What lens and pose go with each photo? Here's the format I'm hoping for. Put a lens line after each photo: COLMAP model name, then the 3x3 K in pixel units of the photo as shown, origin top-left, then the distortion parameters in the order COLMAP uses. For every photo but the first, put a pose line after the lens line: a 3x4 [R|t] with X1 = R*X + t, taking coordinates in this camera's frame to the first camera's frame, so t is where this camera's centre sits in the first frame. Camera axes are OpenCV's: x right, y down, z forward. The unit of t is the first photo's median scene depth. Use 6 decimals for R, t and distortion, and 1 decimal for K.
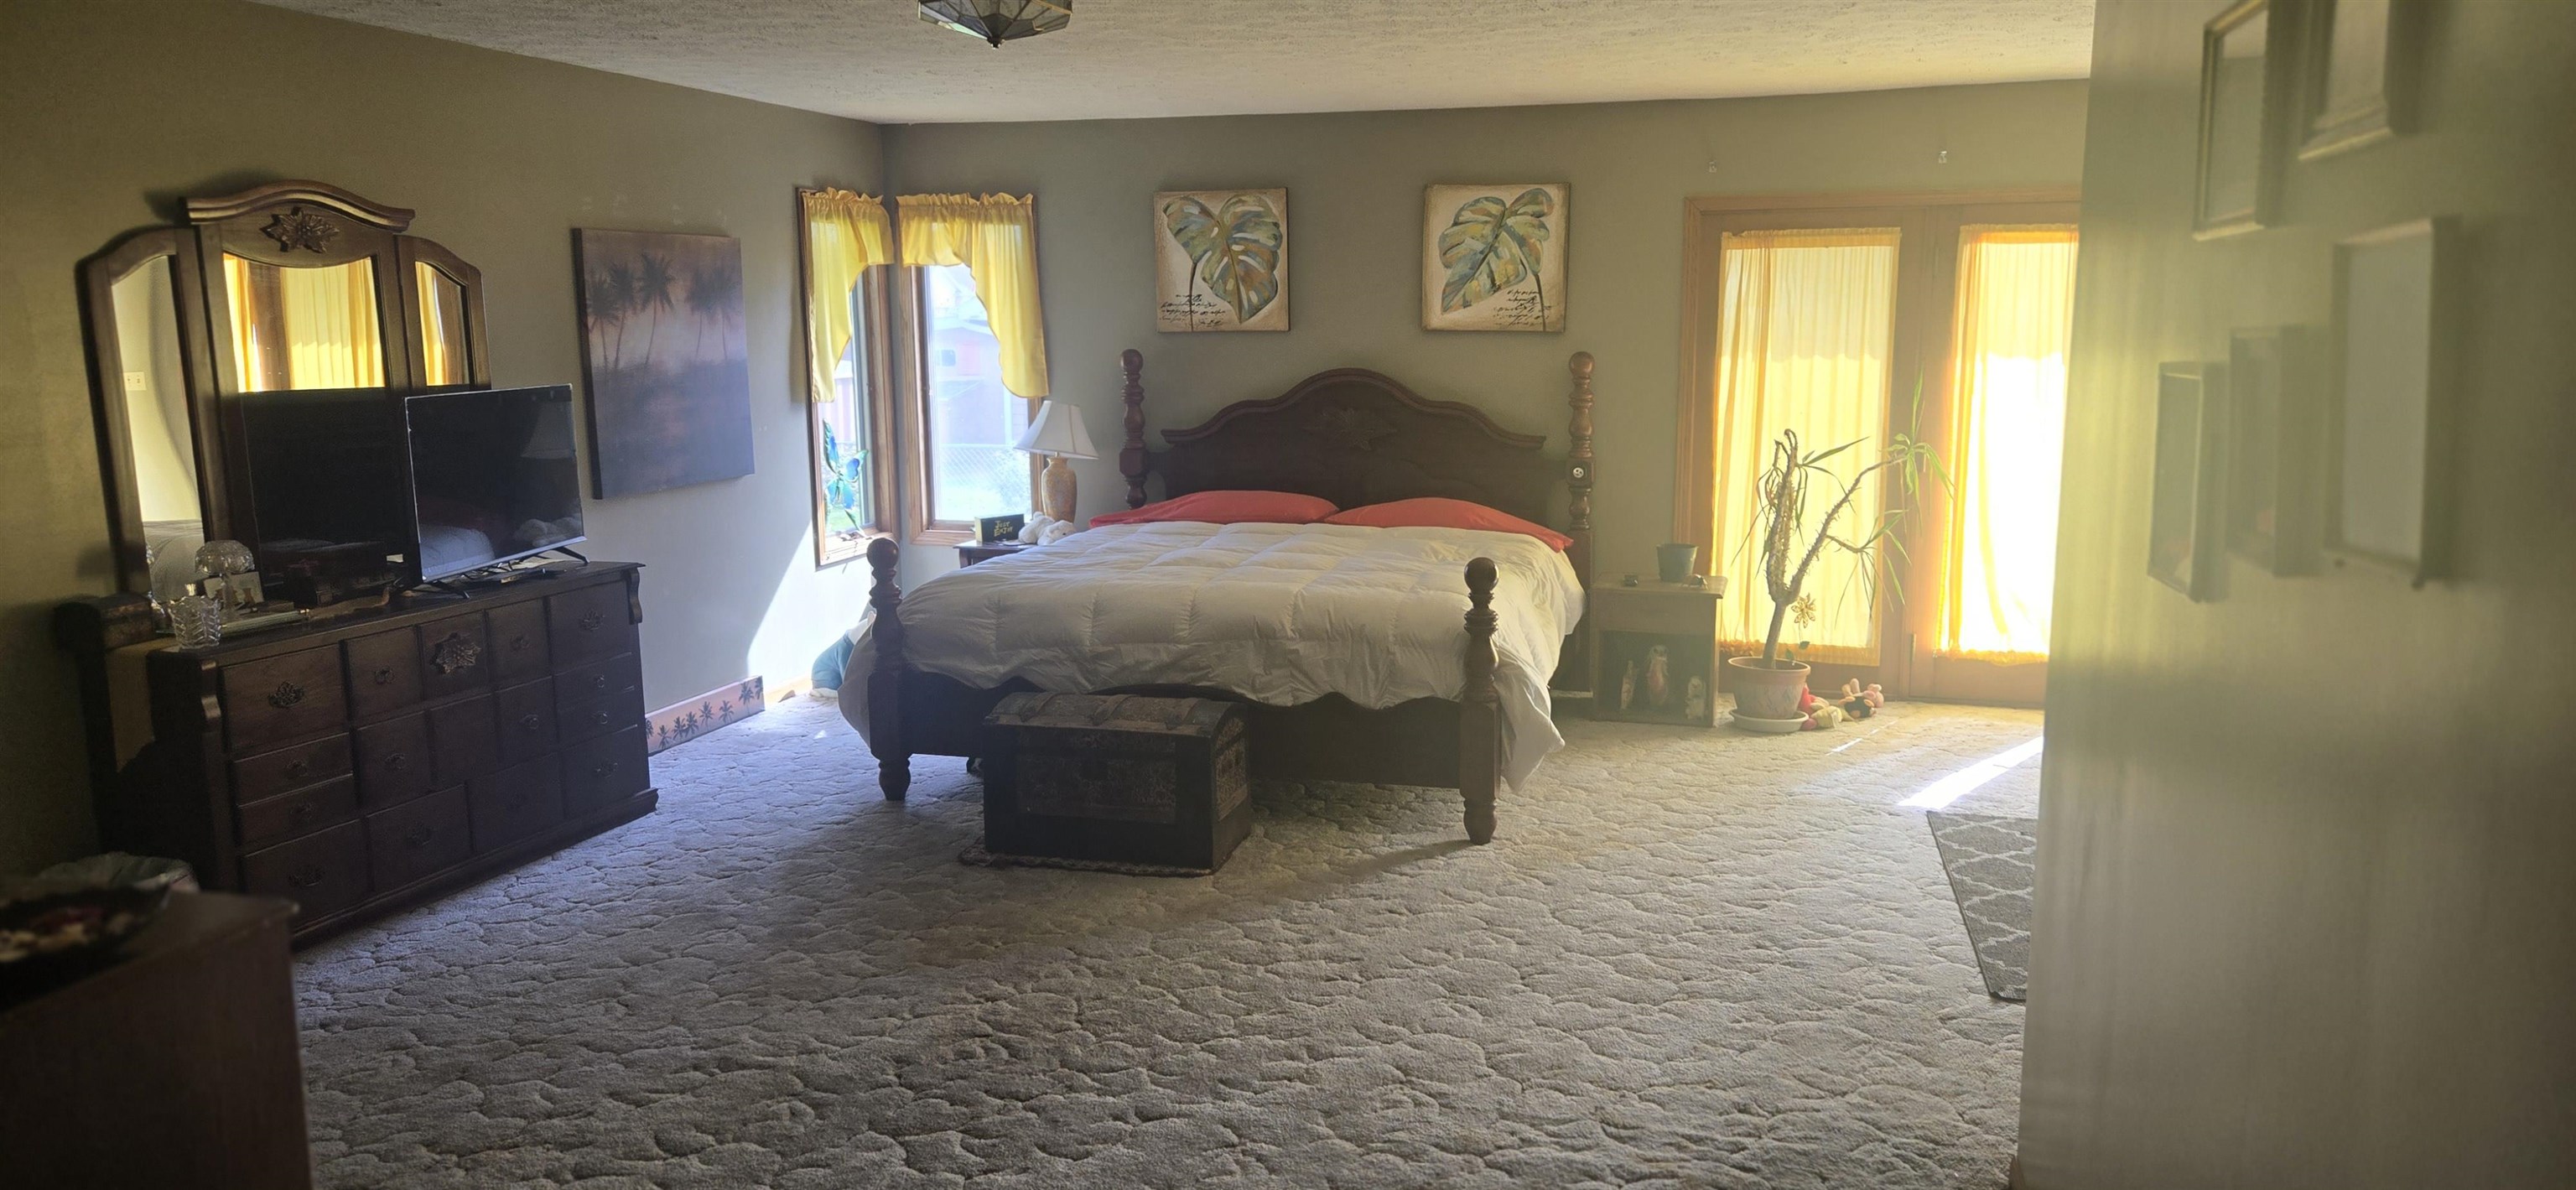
lens RADIAL K [[1672.7, 0, 1300.0], [0, 1672.7, 597.1], [0, 0, 1]] dist [0.073062, -0.001268]
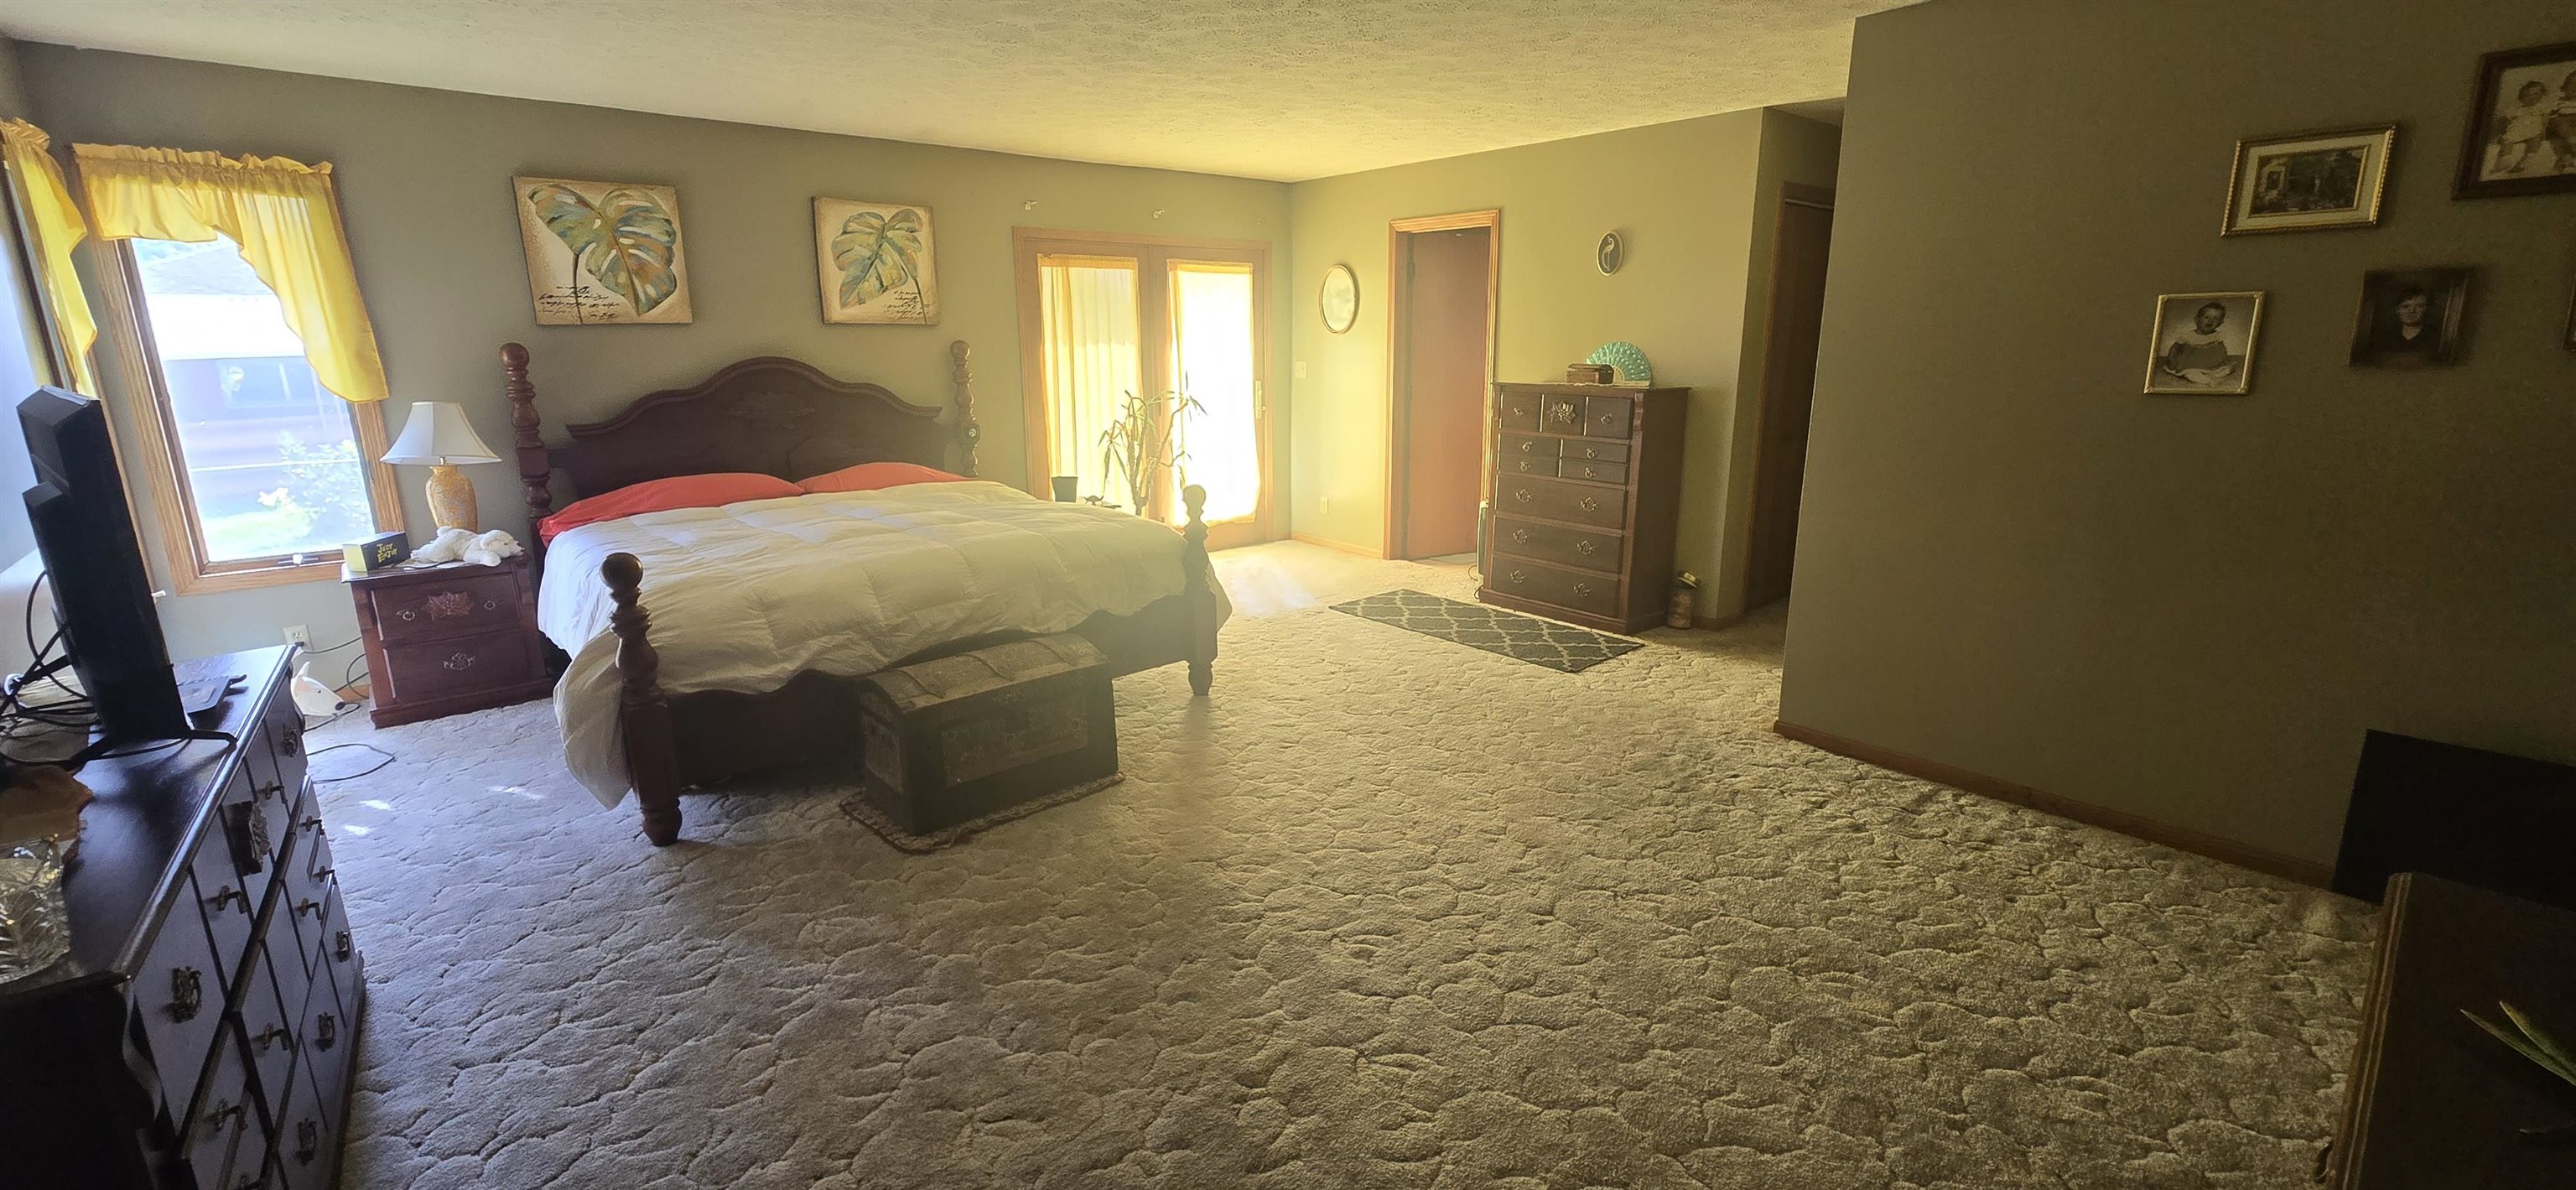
lens RADIAL K [[1051.4, 0, 1274.4], [0, 1051.4, 578.0], [0, 0, 1]] dist [-0.001673, 0.000436]
pose [[0.566158, -0.187327, 0.802729, -0.374075], [0.142842, 0.981398, 0.128276, -0.033277], [-0.811826, 0.042039, 0.582384, 0.322771]]
